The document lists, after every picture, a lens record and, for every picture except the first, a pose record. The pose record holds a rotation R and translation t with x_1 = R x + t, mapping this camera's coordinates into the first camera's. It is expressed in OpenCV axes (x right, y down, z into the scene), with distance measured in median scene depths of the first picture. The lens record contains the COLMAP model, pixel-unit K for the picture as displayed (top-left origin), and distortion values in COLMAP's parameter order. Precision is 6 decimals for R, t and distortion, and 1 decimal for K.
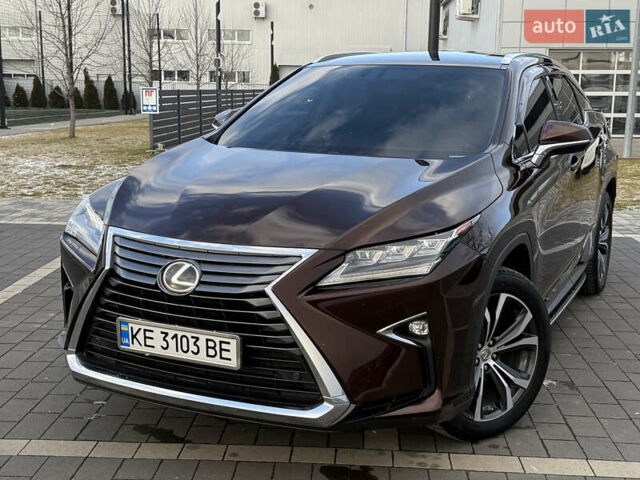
lens RADIAL K [[849.8, 0, 320.0], [0, 849.8, 240.0], [0, 0, 1]] dist [0.243628, -0.538515]
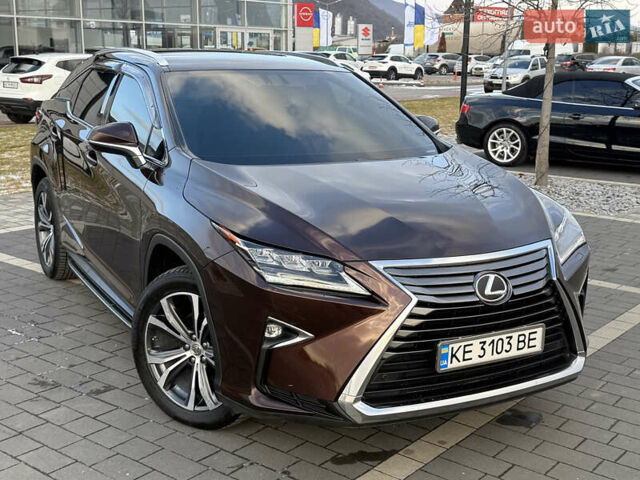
lens RADIAL K [[849.8, 0, 320.0], [0, 849.8, 240.0], [0, 0, 1]] dist [0.243628, -0.538515]
pose [[0.580140, -0.186308, 0.792923, -1.034142], [0.150701, 0.981233, 0.120295, -0.164133], [-0.800454, 0.049706, 0.597329, 0.461545]]
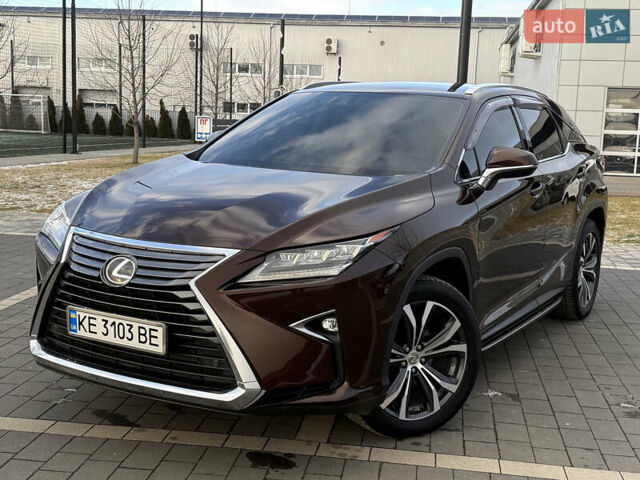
lens RADIAL K [[849.8, 0, 320.0], [0, 849.8, 240.0], [0, 0, 1]] dist [0.243628, -0.538515]
pose [[0.995874, 0.034727, -0.083839, 0.169982], [-0.037984, 0.998572, -0.037572, 0.032026], [0.082414, 0.040601, 0.995771, -0.087953]]
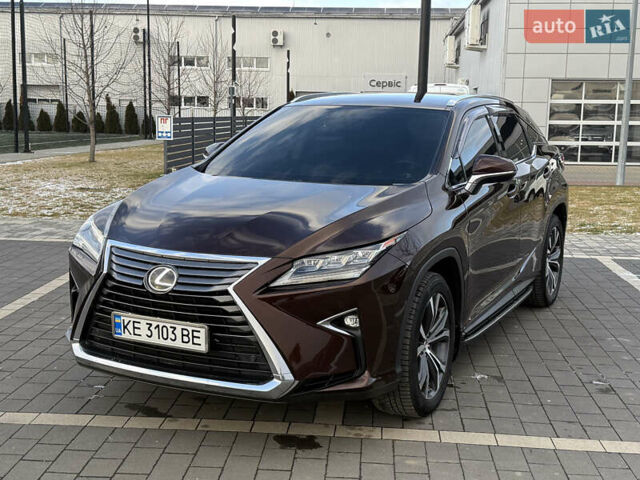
lens RADIAL K [[849.8, 0, 320.0], [0, 849.8, 240.0], [0, 0, 1]] dist [0.243628, -0.538515]
pose [[0.999718, 0.008539, -0.022137, 0.085304], [-0.009149, 0.999576, -0.027631, 0.016824], [0.021892, 0.027826, 0.999373, -0.223984]]
